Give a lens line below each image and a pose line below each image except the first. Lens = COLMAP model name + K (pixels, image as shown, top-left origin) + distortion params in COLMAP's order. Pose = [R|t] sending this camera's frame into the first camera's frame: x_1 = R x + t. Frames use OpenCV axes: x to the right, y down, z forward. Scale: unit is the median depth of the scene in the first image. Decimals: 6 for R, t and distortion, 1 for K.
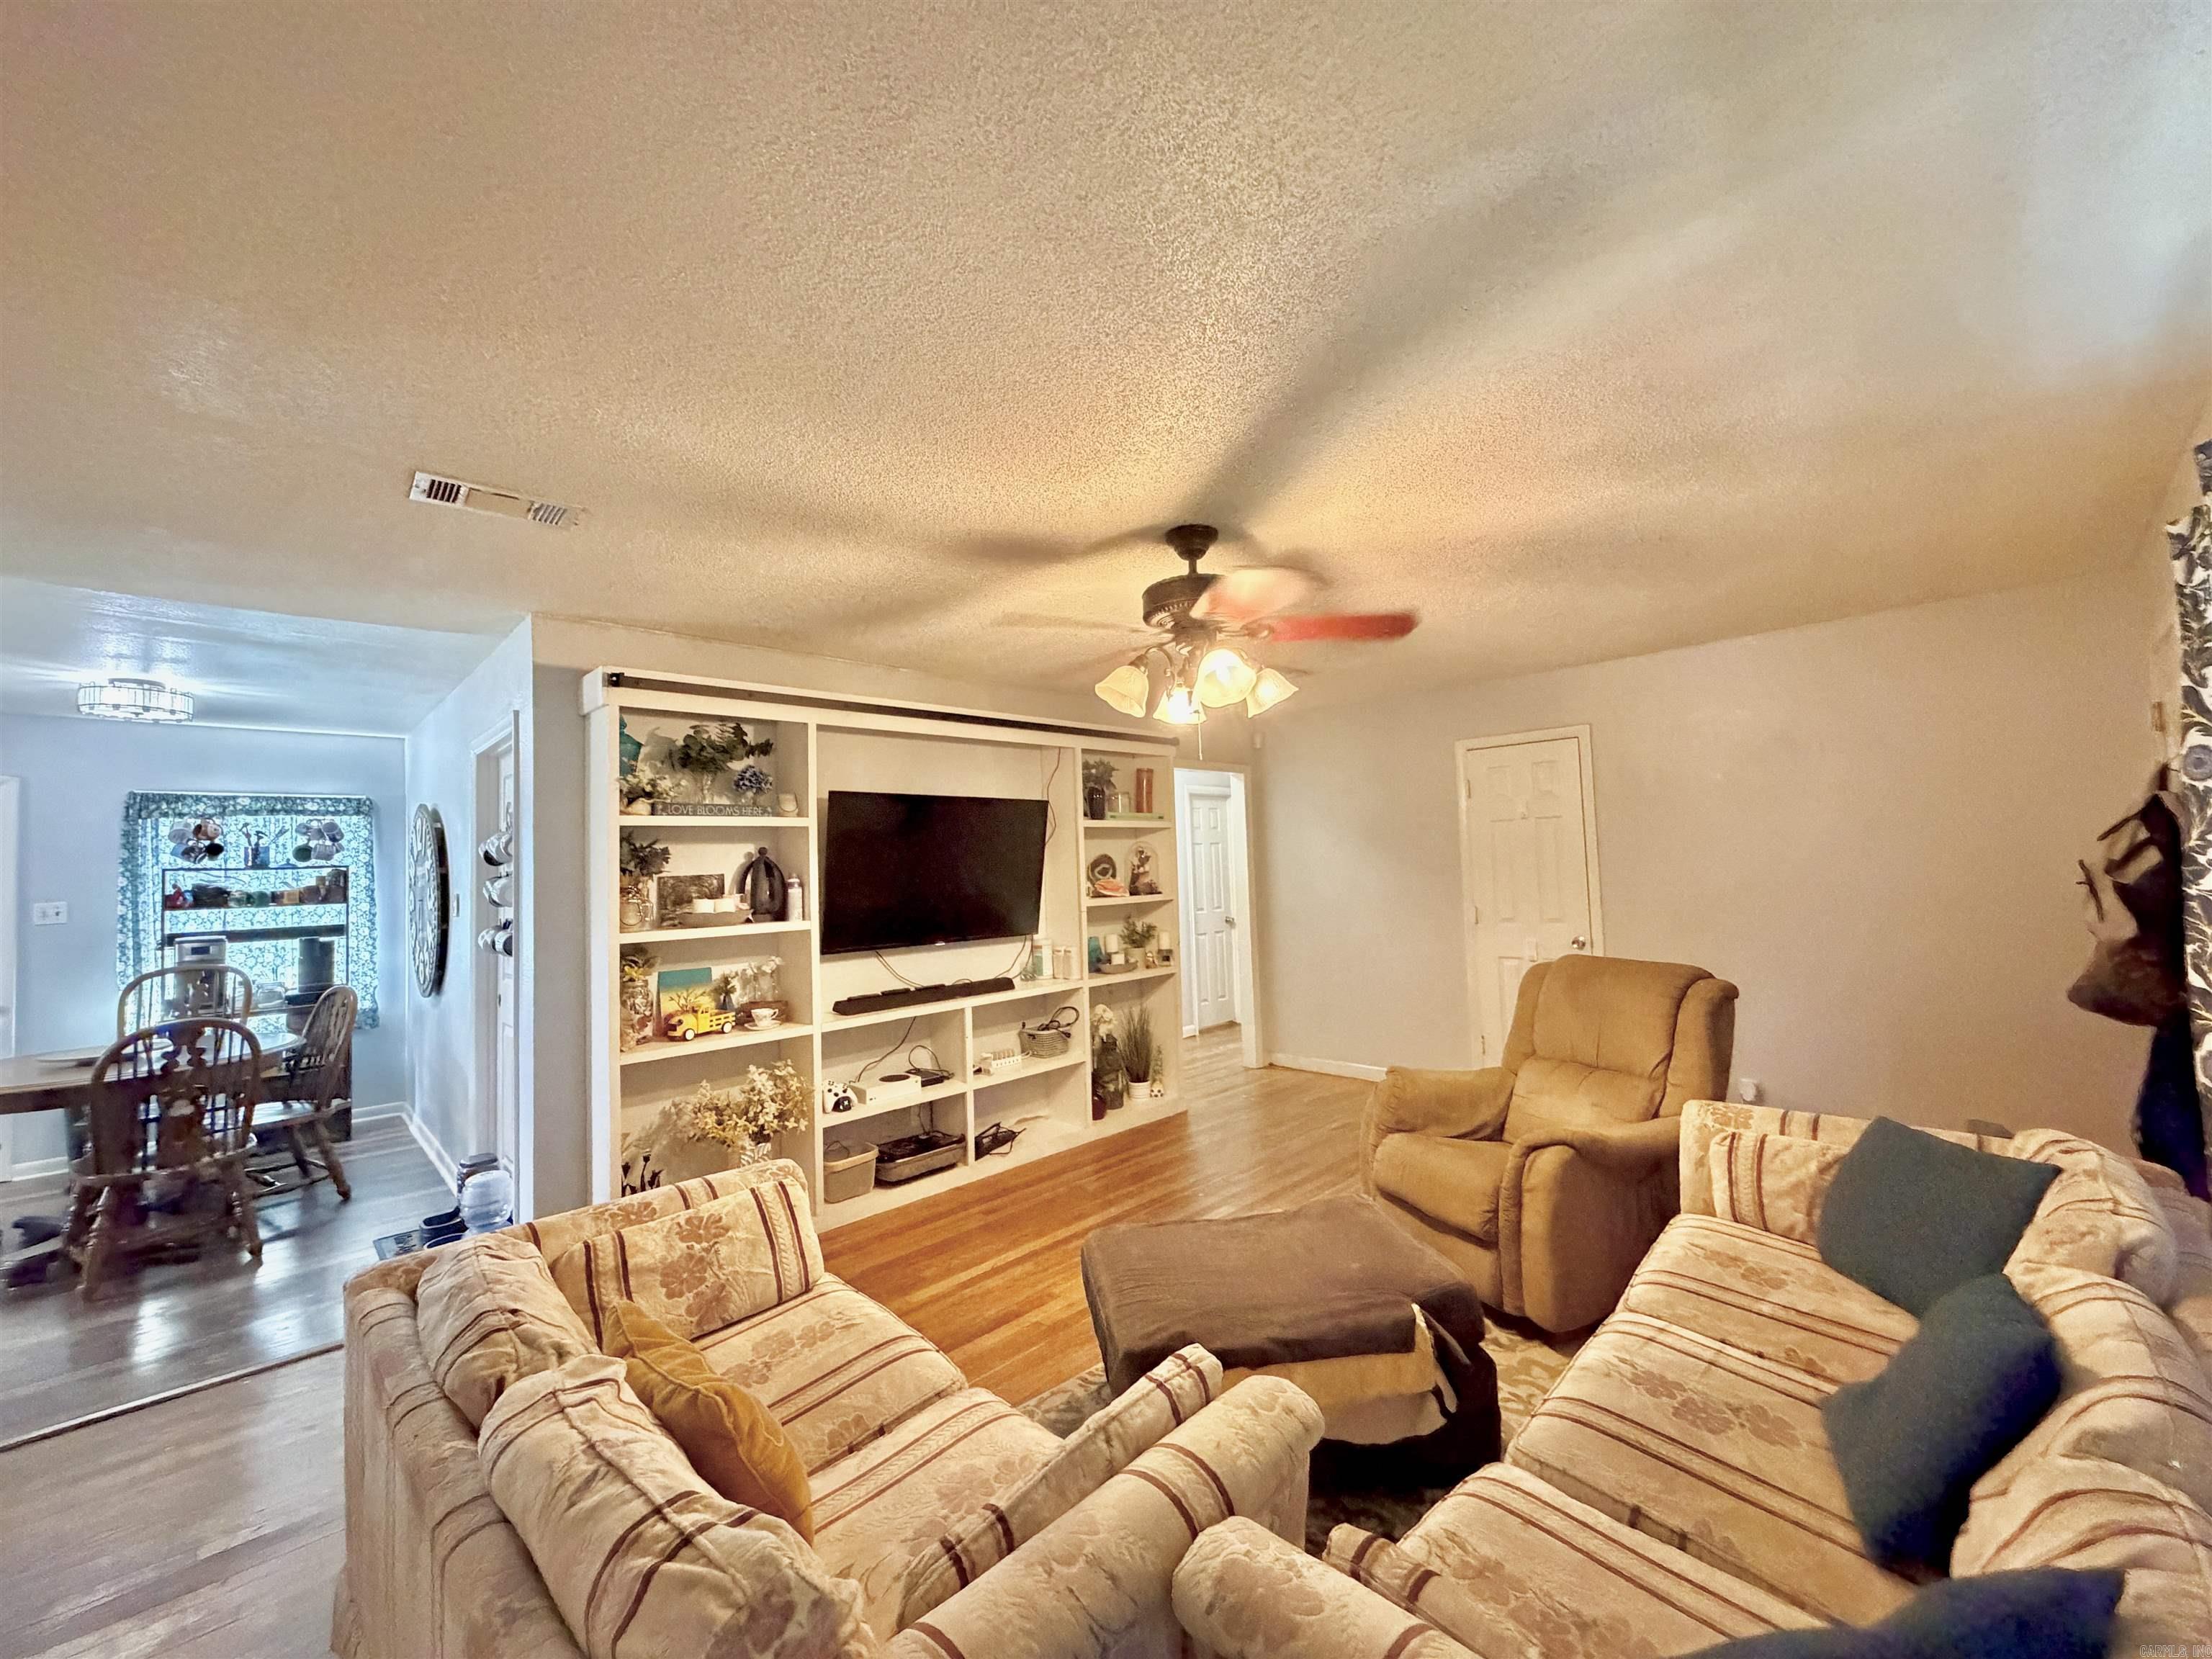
lens RADIAL K [[882.0, 0, 1100.0], [0, 882.0, 829.1], [0, 0, 1]] dist [-0.000797, 0.000231]
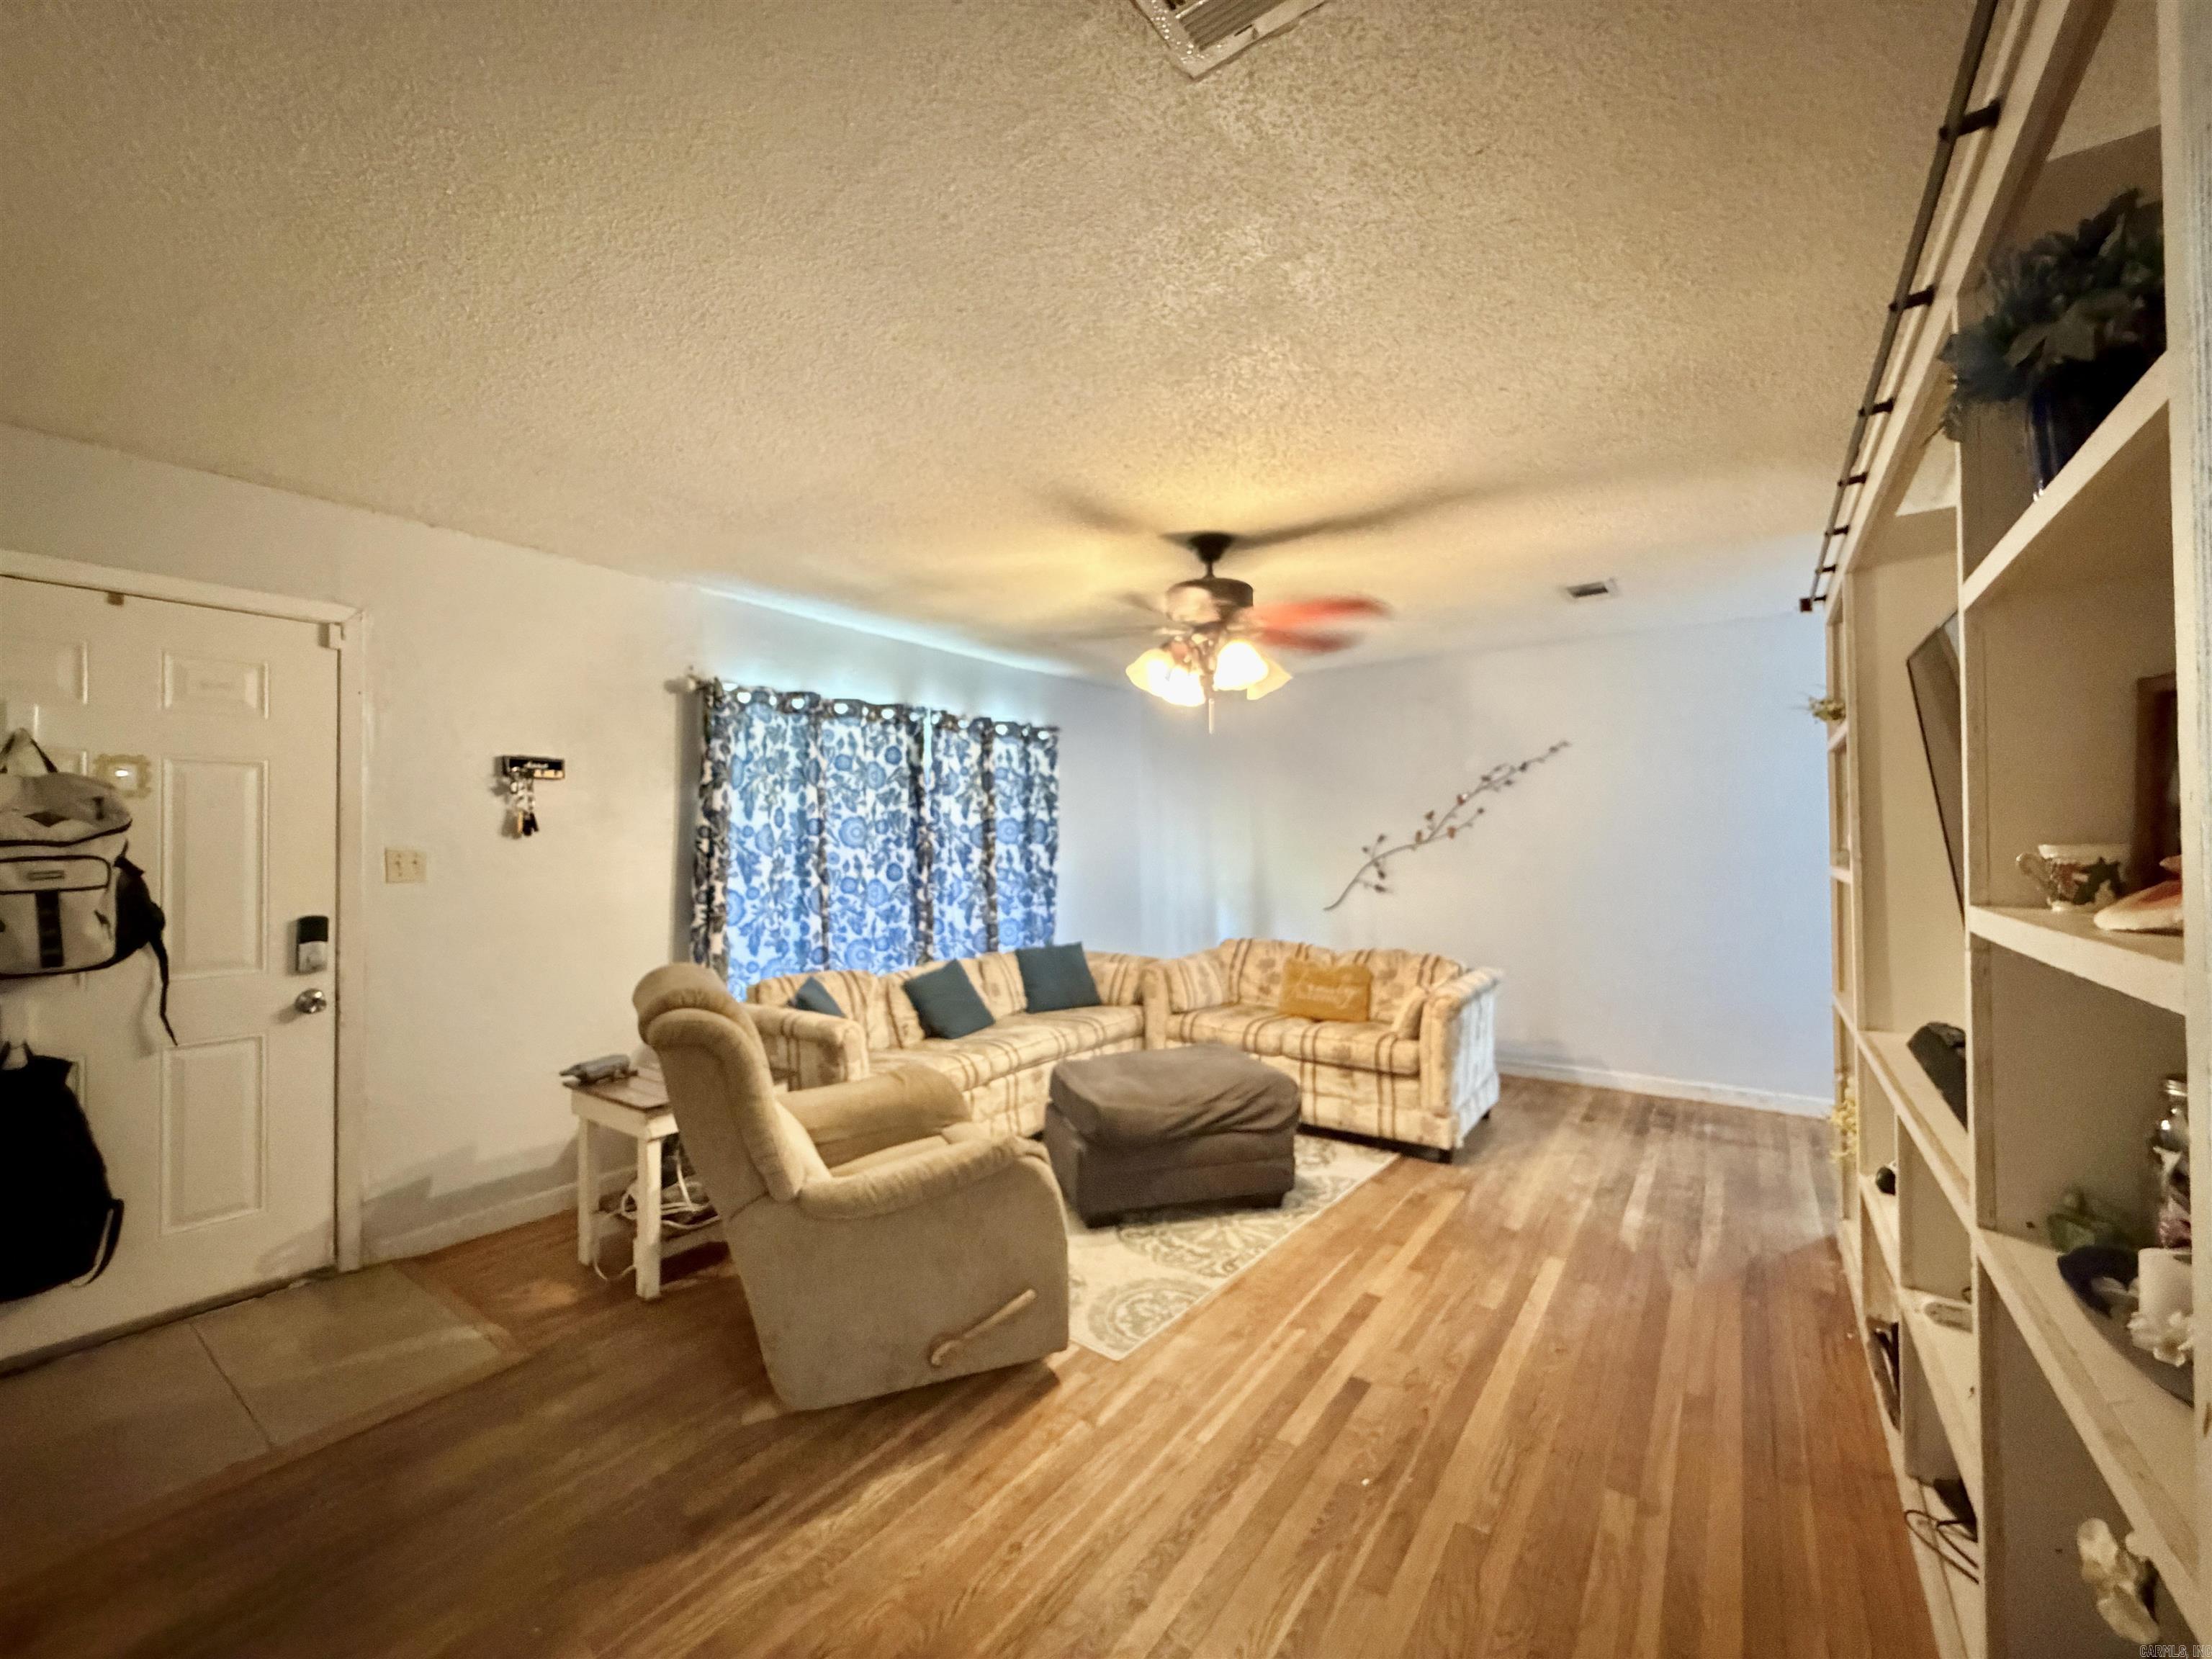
lens RADIAL K [[890.9, 0, 1100.3], [0, 890.9, 828.2], [0, 0, 1]] dist [-0.001216, -0.000304]
pose [[-0.983027, 0.040463, -0.178945, 0.324855], [0.050823, 0.997263, -0.053694, 0.072250], [0.176283, -0.061877, -0.982393, 1.445678]]
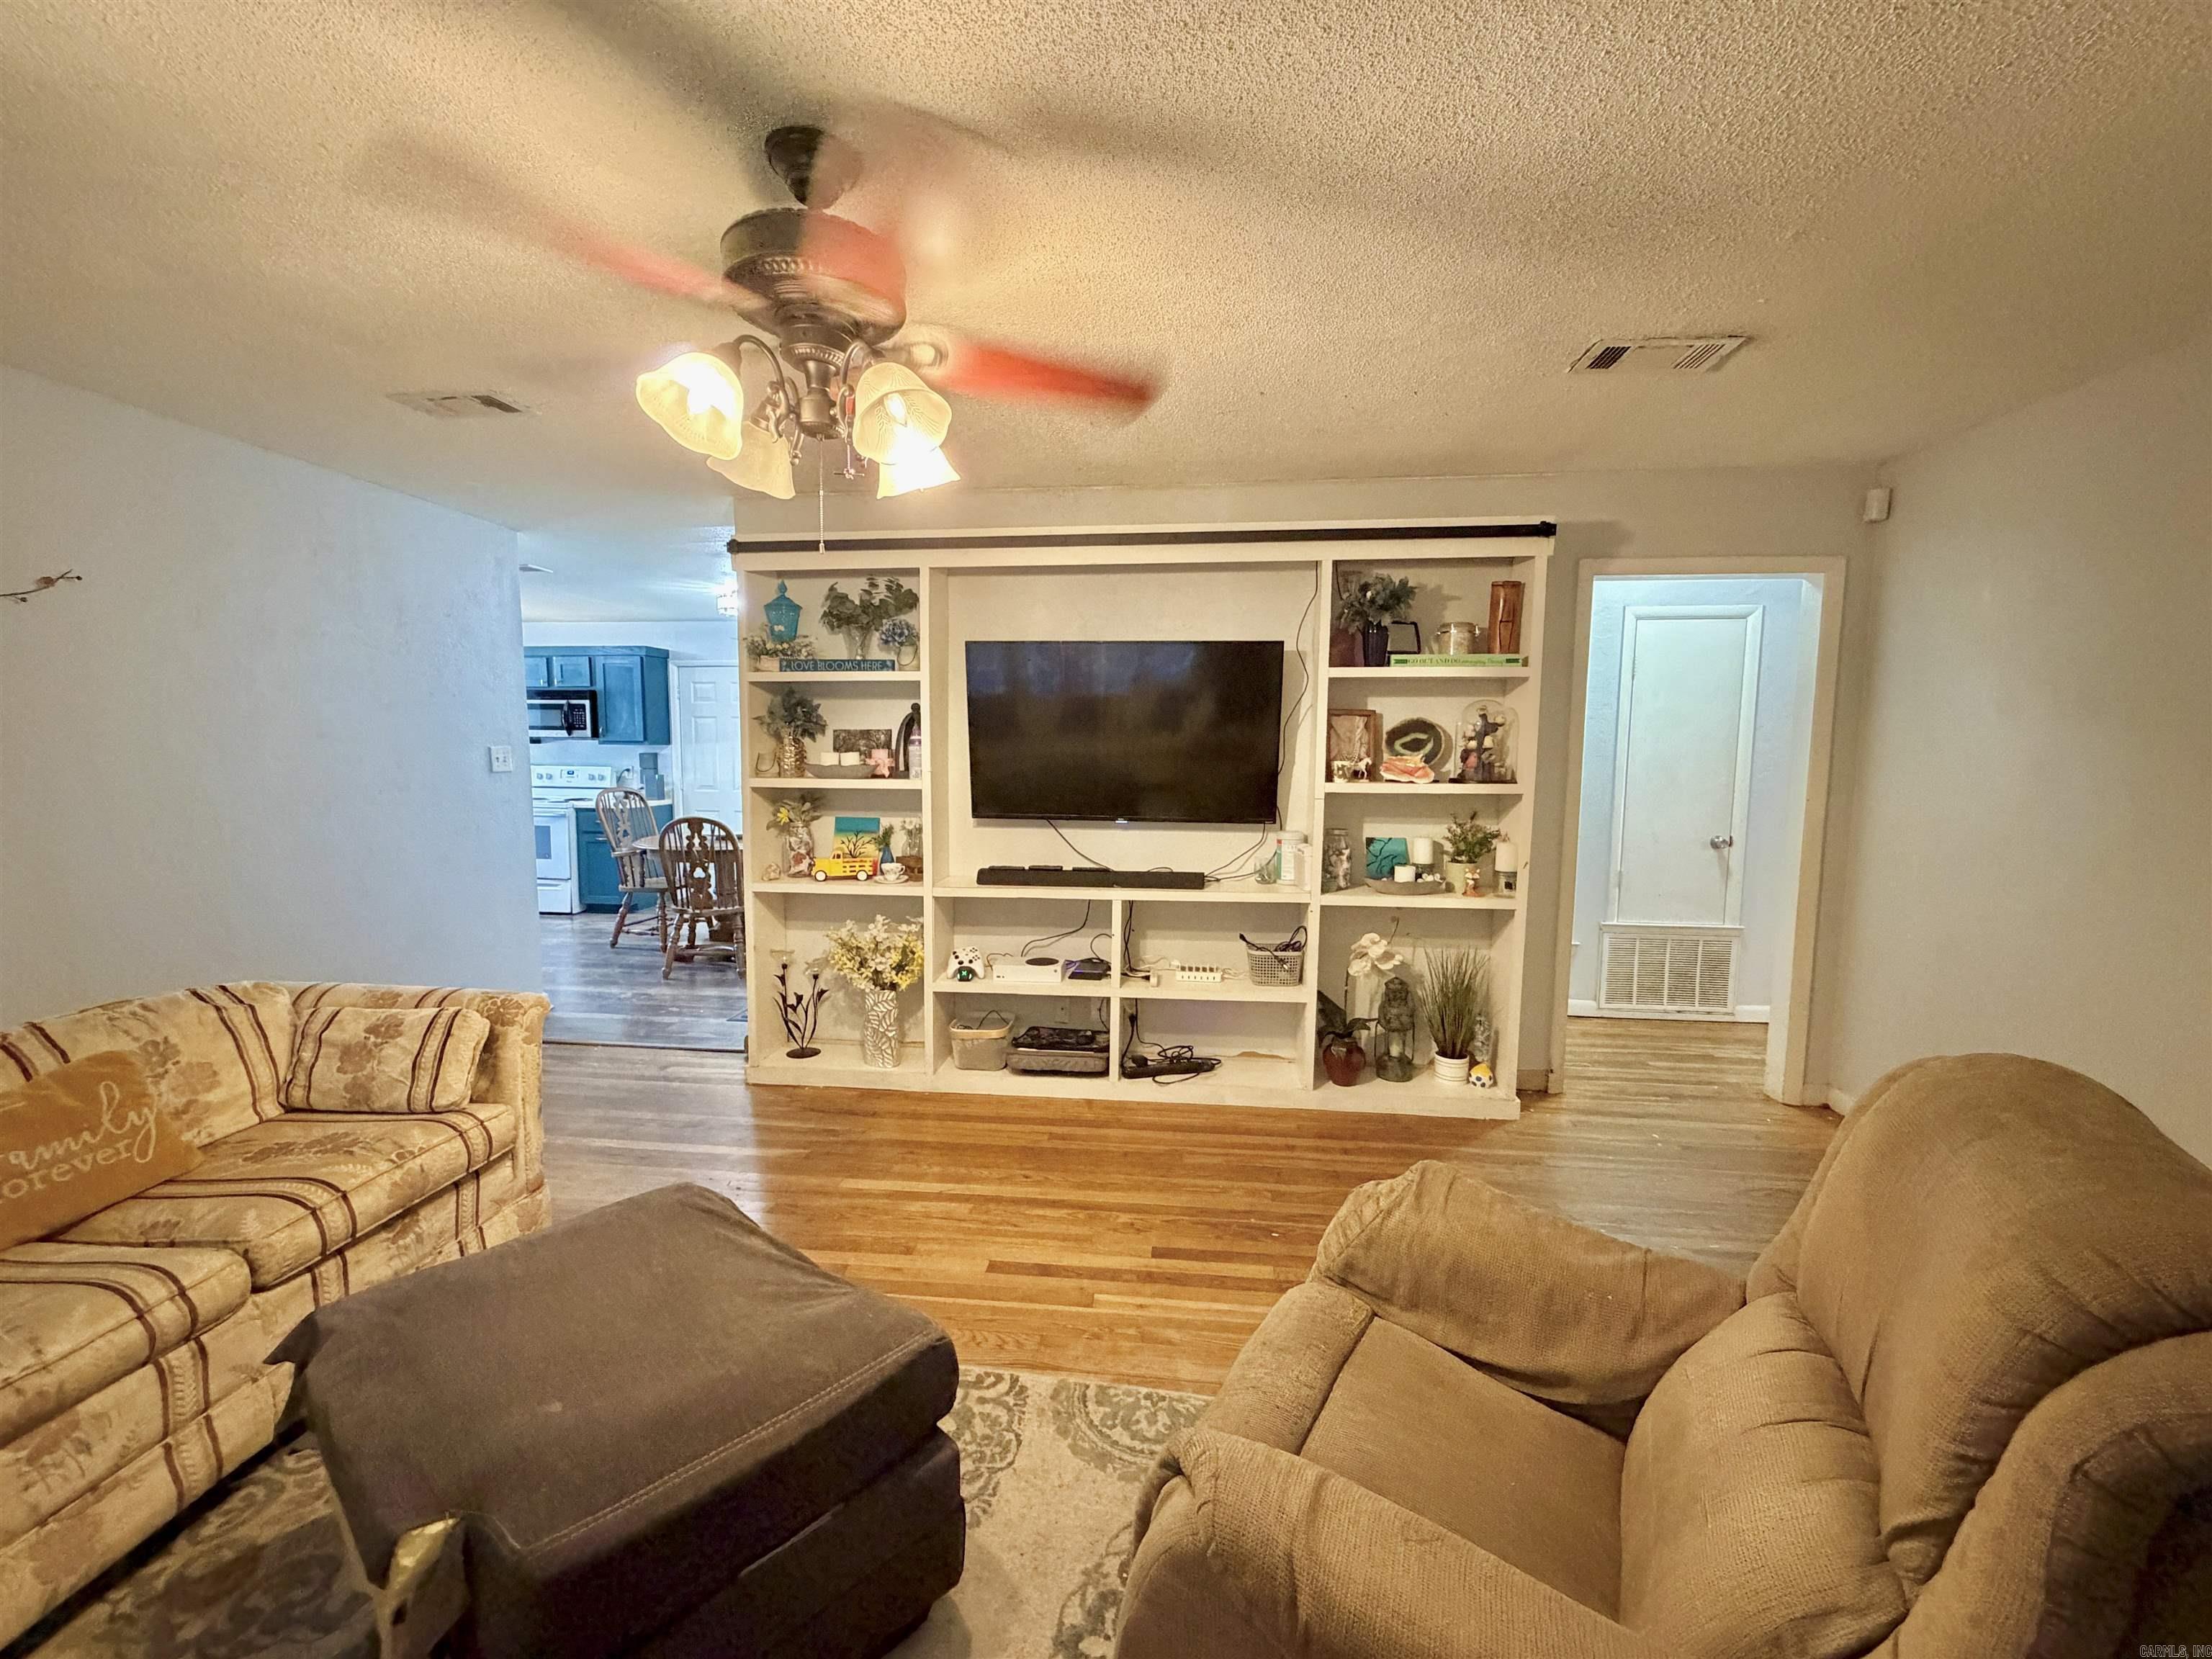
lens RADIAL K [[882.0, 0, 1100.0], [0, 882.0, 829.1], [0, 0, 1]] dist [-0.000797, 0.000231]
pose [[0.638620, 0.111453, -0.761408, 0.490078], [0.003891, 0.988976, 0.148028, 0.014094], [0.769512, -0.097496, 0.631146, 0.498403]]
